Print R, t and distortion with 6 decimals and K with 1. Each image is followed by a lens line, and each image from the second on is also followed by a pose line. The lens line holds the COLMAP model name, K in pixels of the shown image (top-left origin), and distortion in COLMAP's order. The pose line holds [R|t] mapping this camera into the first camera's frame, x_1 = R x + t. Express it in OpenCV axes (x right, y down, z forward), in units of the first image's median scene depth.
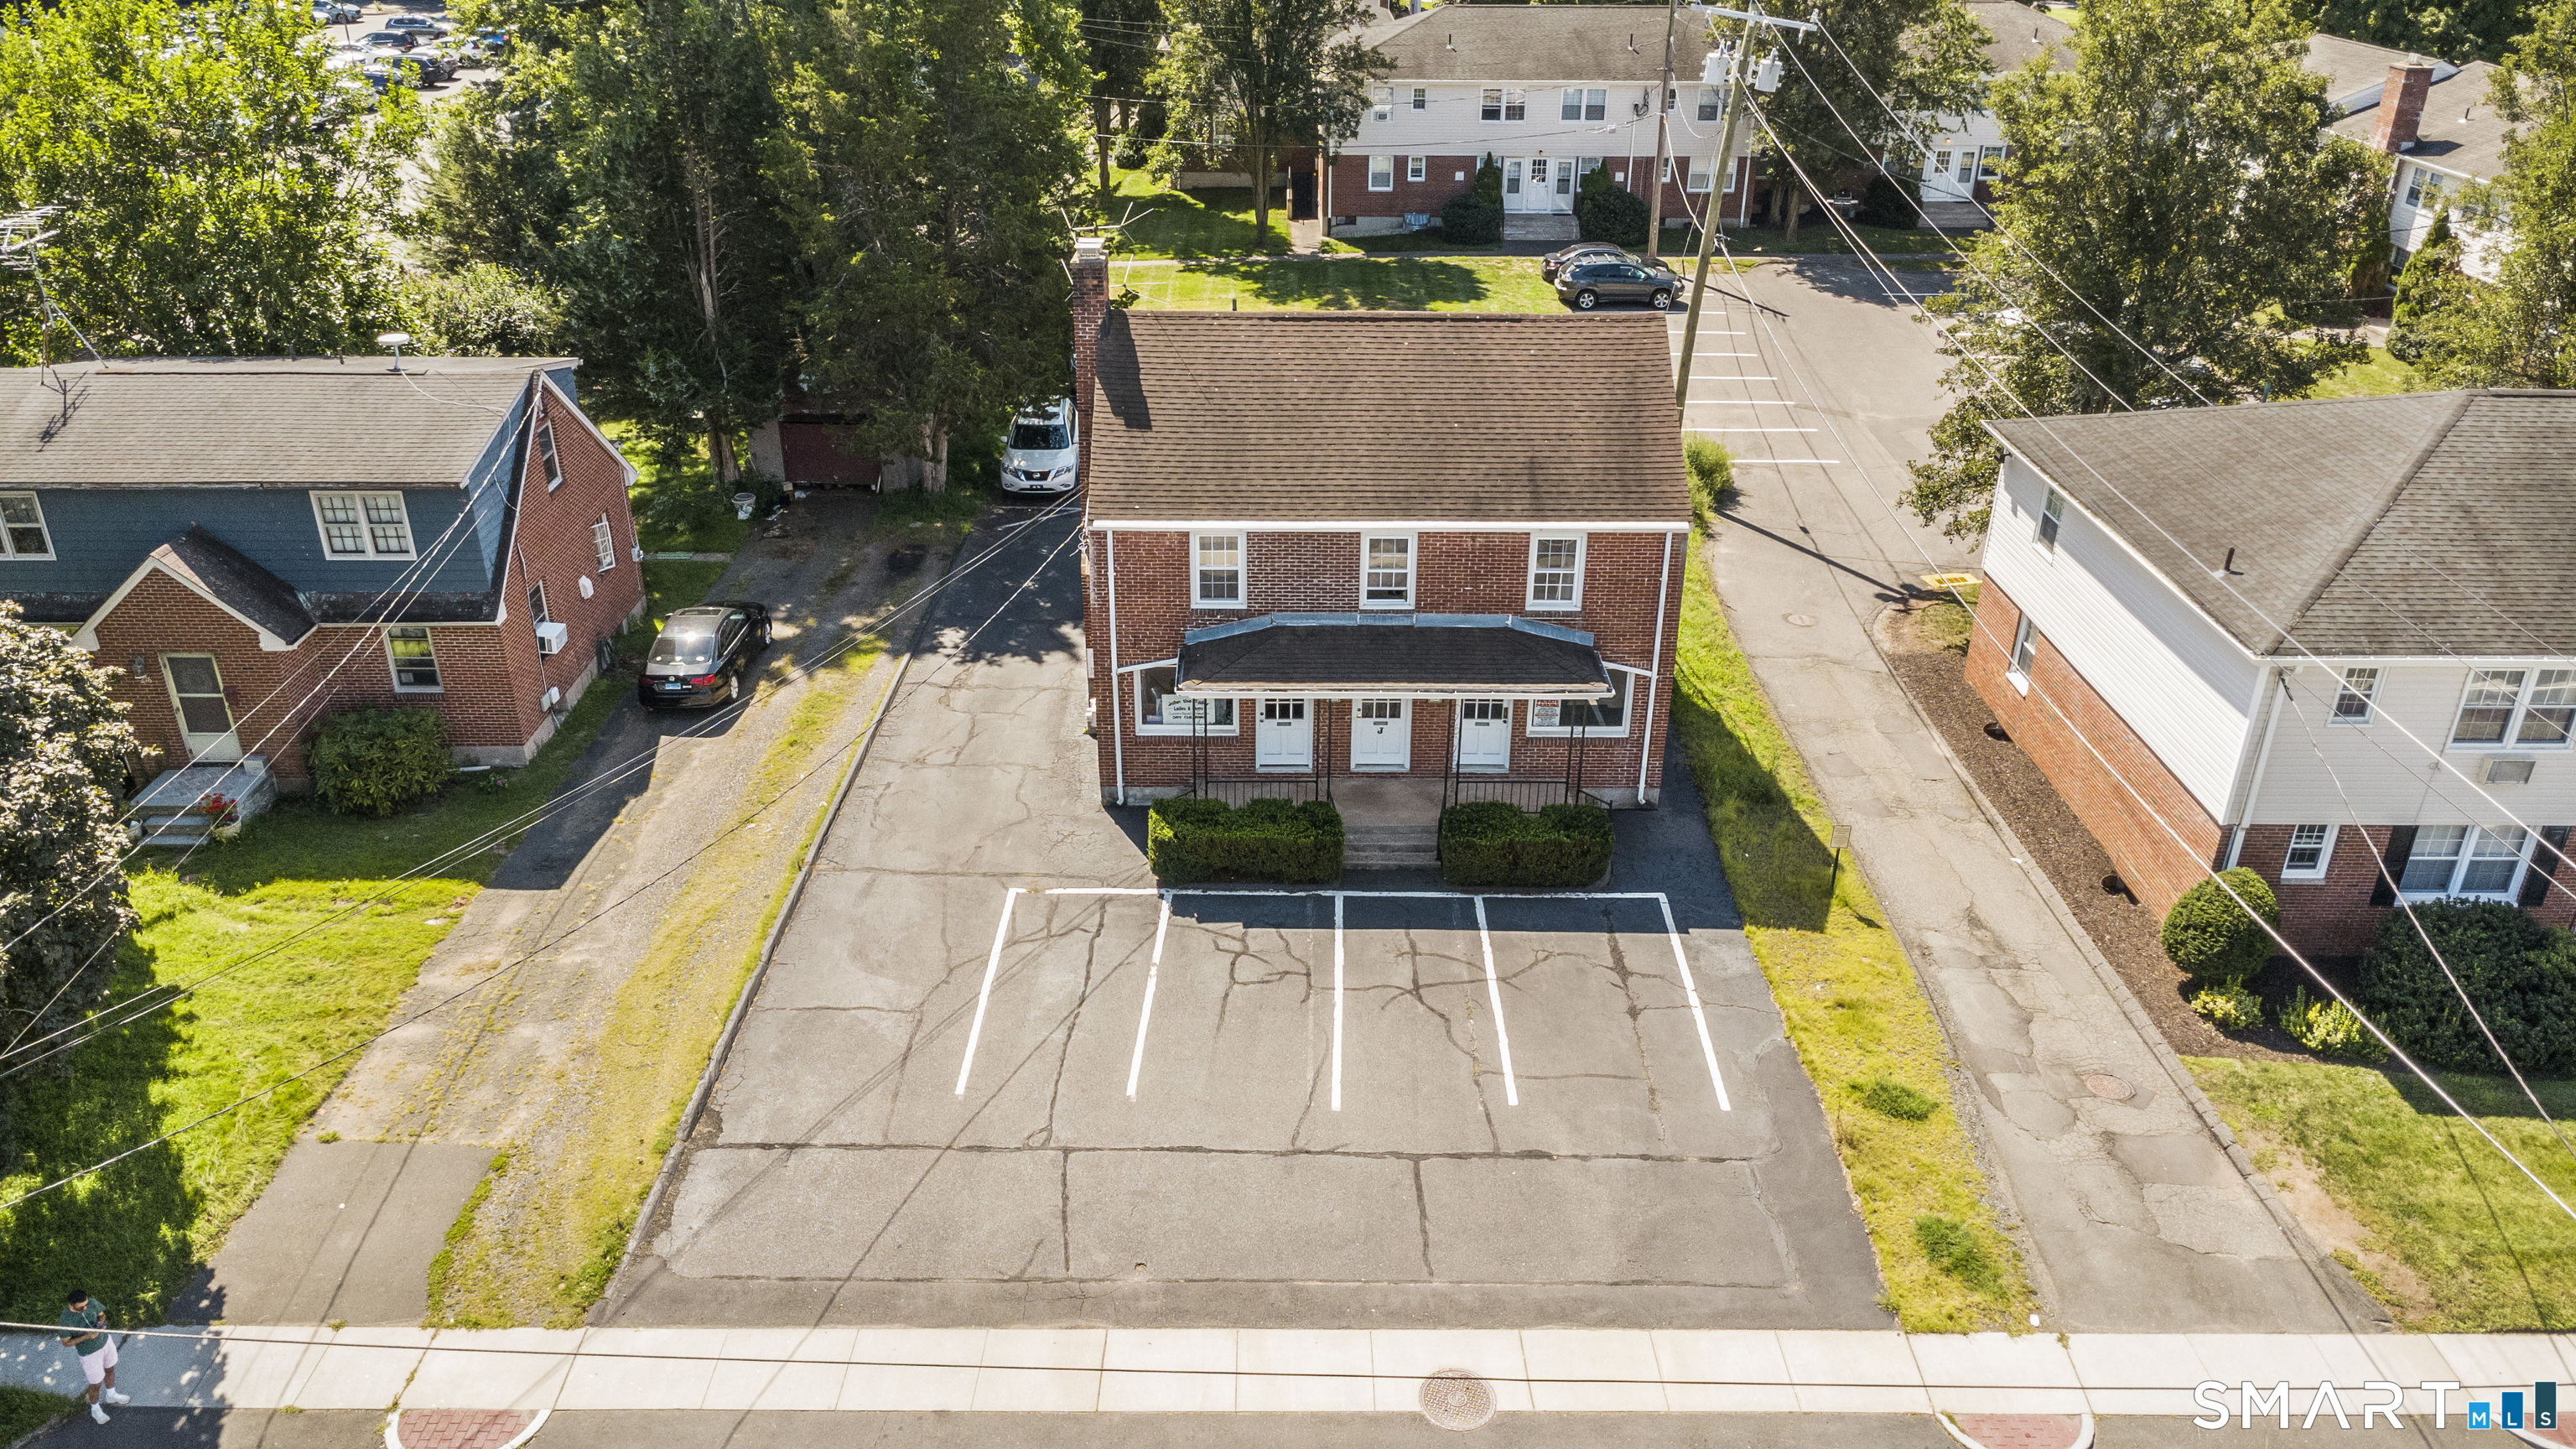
lens RADIAL K [[1805.0, 0, 1283.2], [0, 1805.0, 737.7], [0, 0, 1]] dist [0.040469, -0.054041]
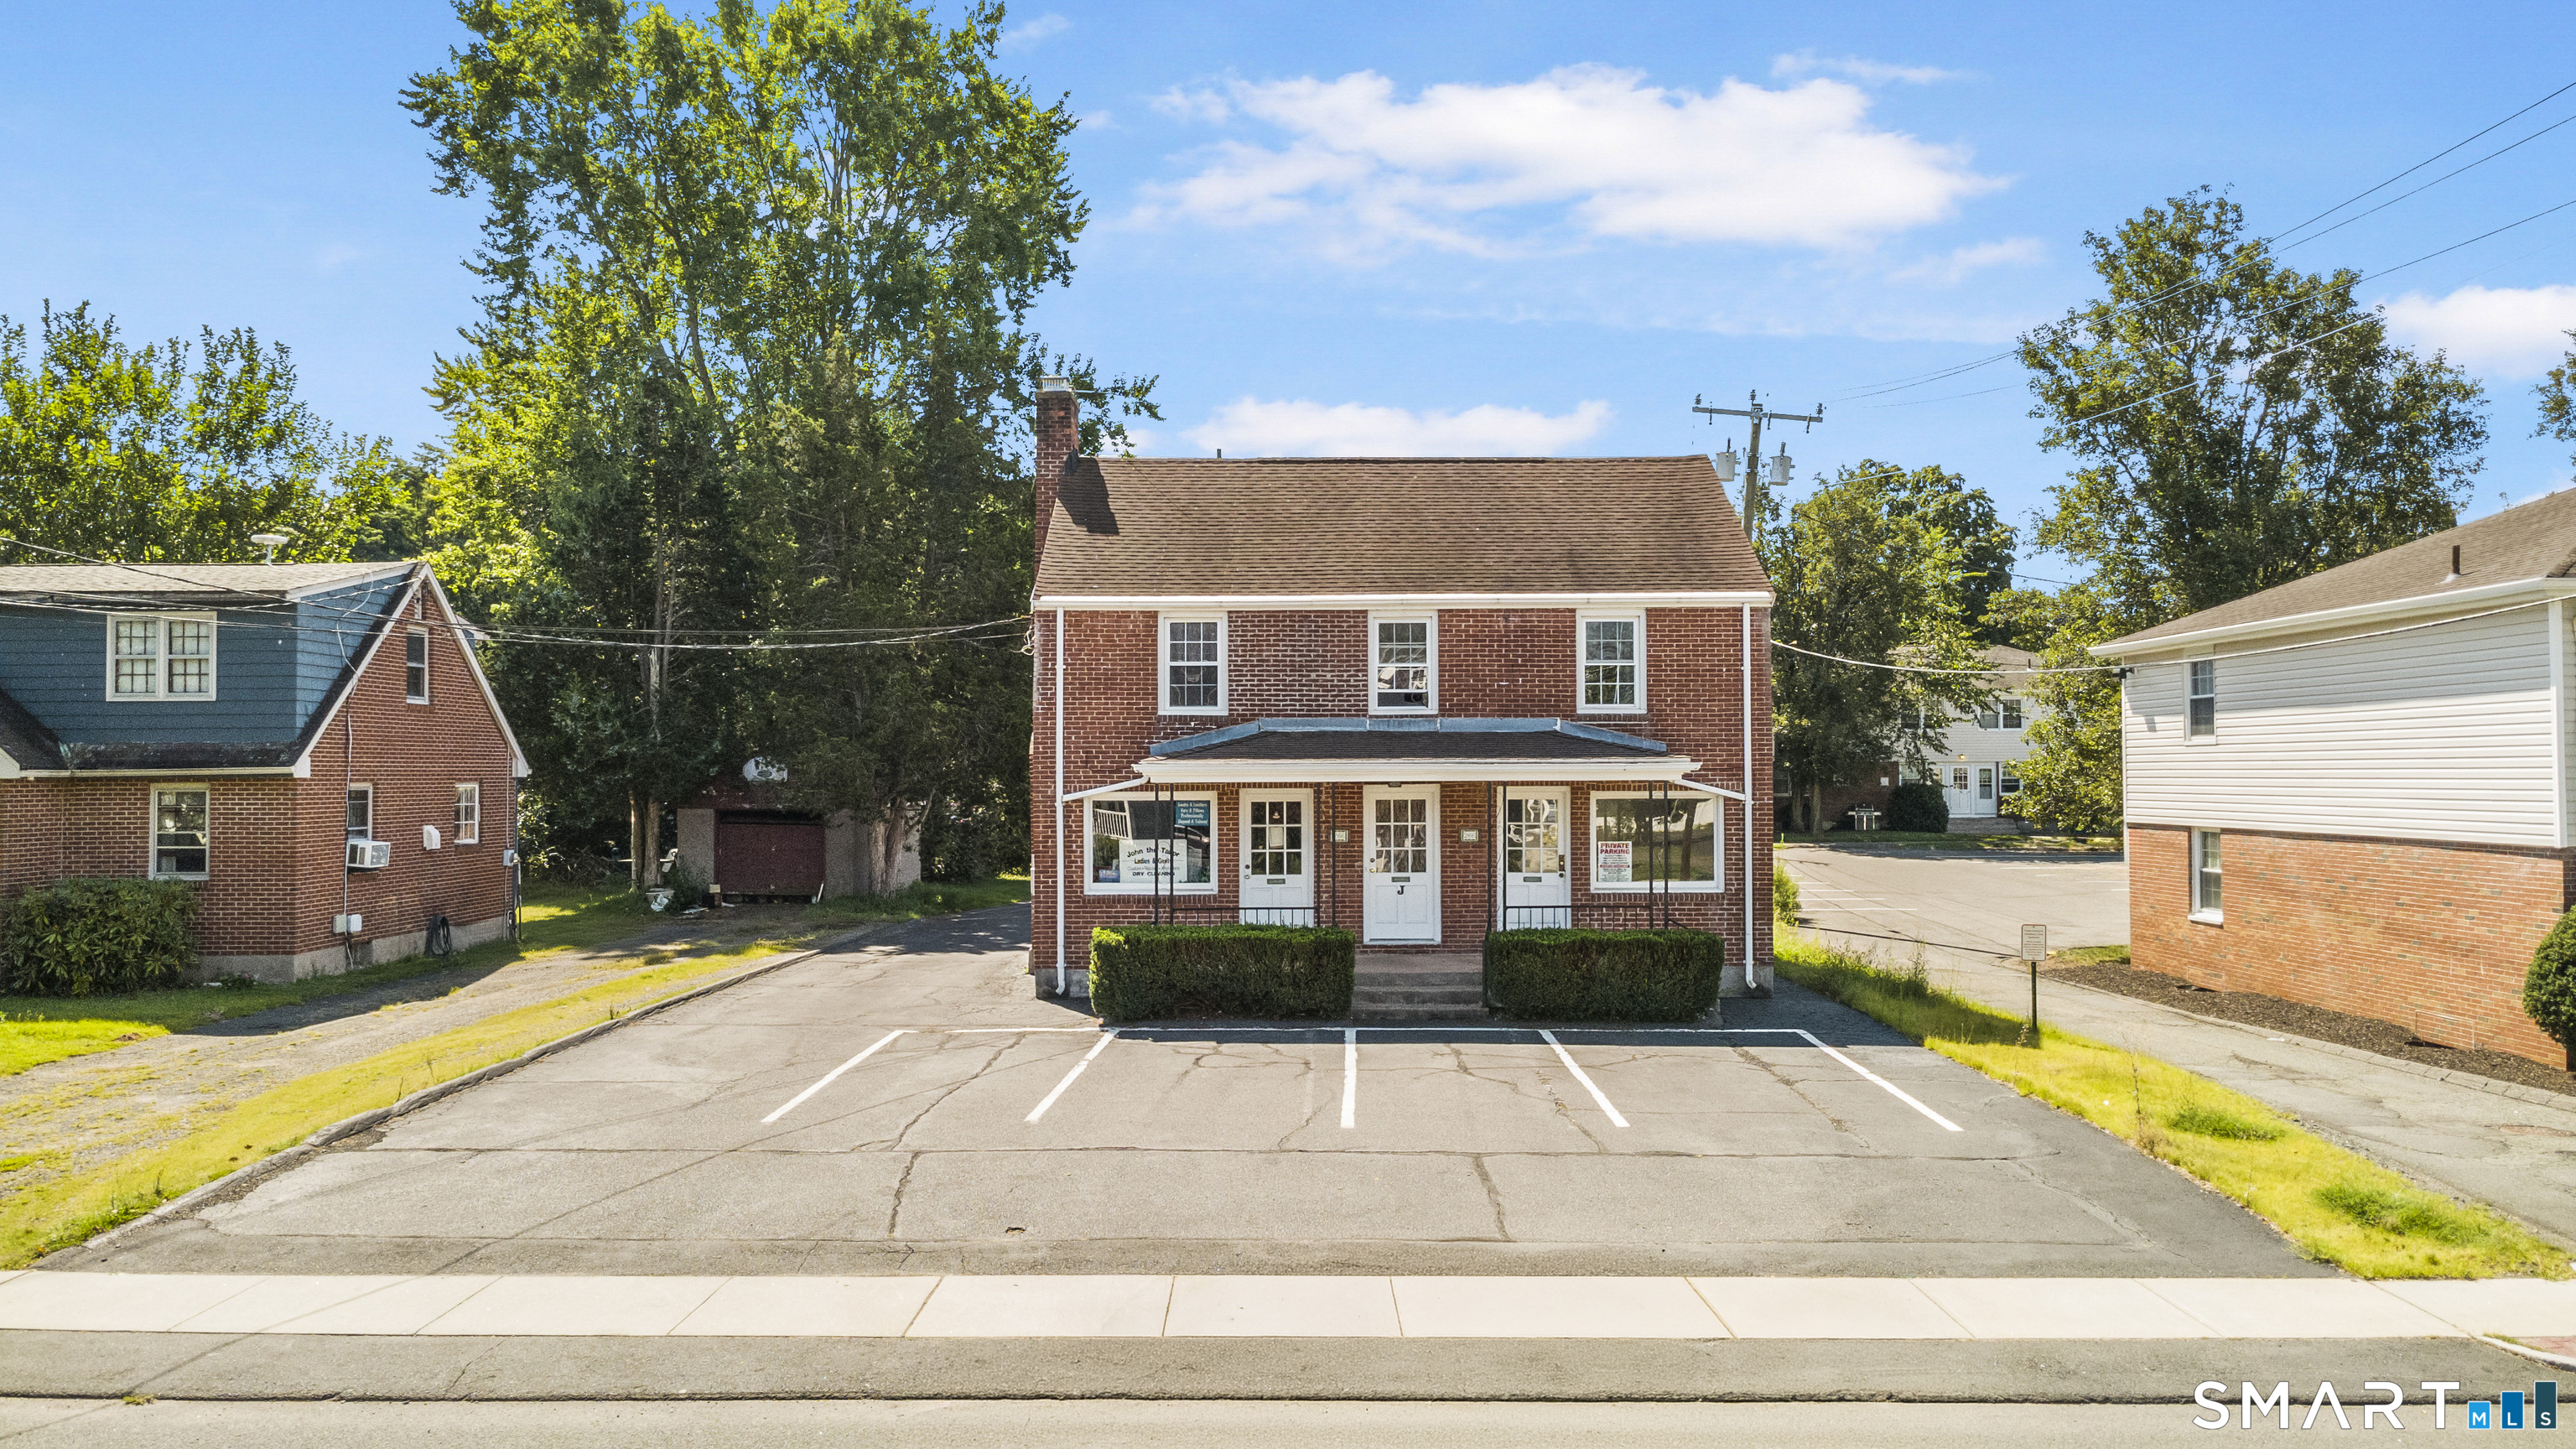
lens RADIAL K [[1805.0, 0, 1283.2], [0, 1805.0, 737.7], [0, 0, 1]] dist [0.040469, -0.054041]
pose [[0.999947, -0.007944, -0.006567, 0.009462], [0.003915, 0.882120, -0.471009, 0.314428], [0.009535, 0.470958, 0.882104, 0.299910]]
